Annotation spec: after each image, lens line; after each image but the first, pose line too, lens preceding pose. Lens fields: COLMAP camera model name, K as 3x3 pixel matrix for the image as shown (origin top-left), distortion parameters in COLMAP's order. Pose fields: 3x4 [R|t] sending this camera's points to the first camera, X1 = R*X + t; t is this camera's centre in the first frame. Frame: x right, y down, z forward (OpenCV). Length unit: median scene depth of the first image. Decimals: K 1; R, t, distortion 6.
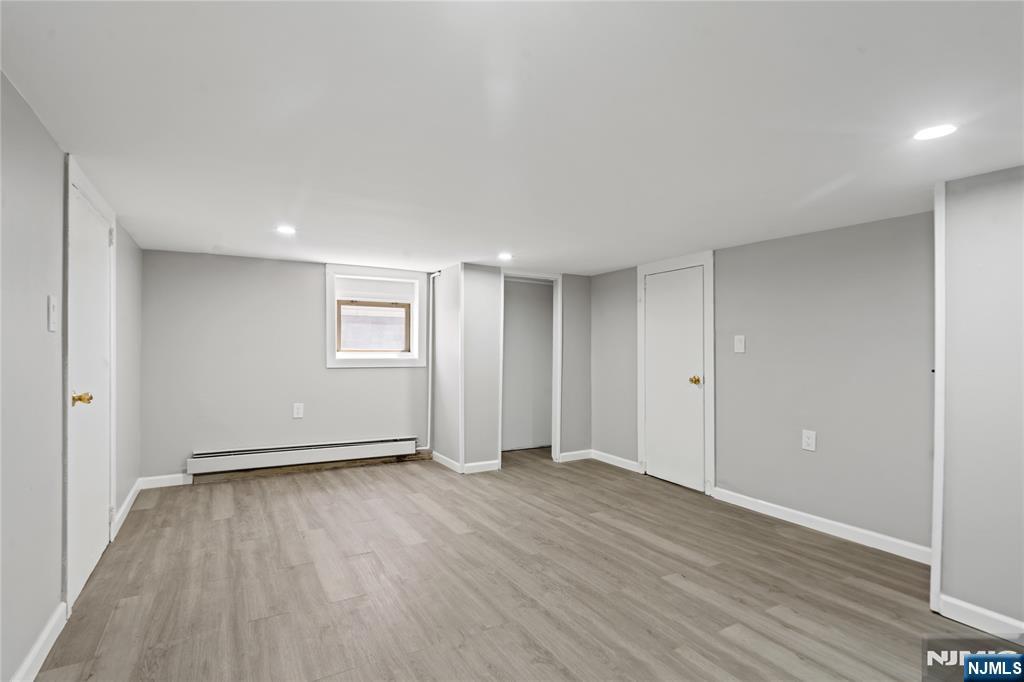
lens RADIAL K [[486.7, 0, 511.1], [0, 486.7, 345.4], [0, 0, 1]] dist [0.000269, -0.000611]
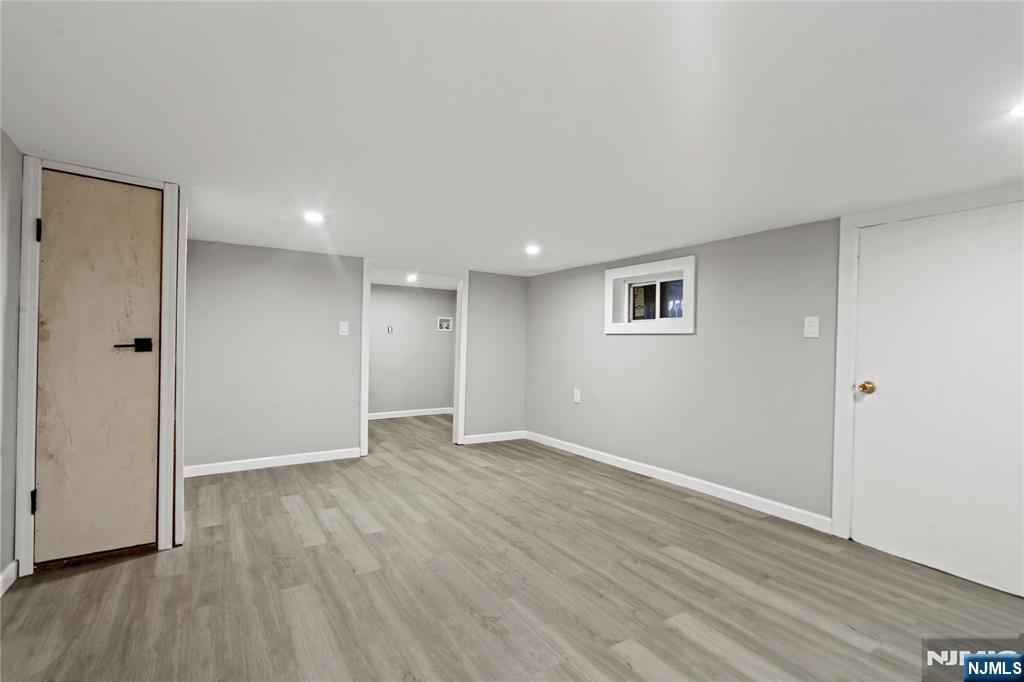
lens RADIAL K [[486.7, 0, 513.1], [0, 486.7, 342.8], [0, 0, 1]] dist [0.000269, -0.000611]
pose [[-0.999123, -0.033963, -0.024483, 0.083346], [-0.033814, 0.999407, -0.006492, 0.025080], [0.024689, -0.005658, -0.999679, 1.965237]]
